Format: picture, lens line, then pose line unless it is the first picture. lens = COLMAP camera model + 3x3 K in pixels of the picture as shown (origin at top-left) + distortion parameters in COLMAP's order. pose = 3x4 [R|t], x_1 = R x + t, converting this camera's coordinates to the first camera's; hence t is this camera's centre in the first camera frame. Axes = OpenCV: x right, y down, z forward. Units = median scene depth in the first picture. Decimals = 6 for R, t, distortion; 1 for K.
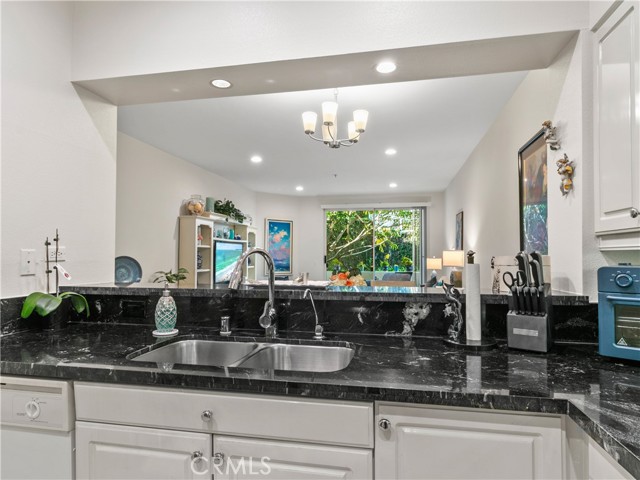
lens RADIAL K [[398.7, 0, 320.0], [0, 398.7, 240.0], [0, 0, 1]] dist [0.004469, 0.000309]
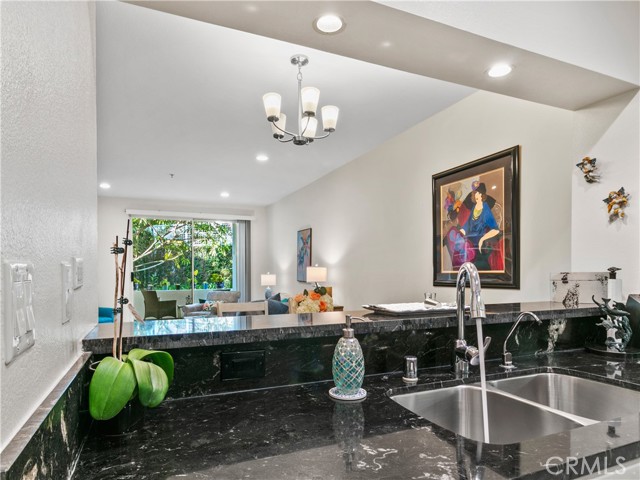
lens RADIAL K [[403.9, 0, 329.8], [0, 403.9, 272.2], [0, 0, 1]] dist [-0.026658, -0.002710]
pose [[0.809876, -0.003955, 0.586588, -0.173582], [-0.020021, 0.999208, 0.034380, 0.003689], [-0.586259, -0.039588, 0.809156, 0.112426]]
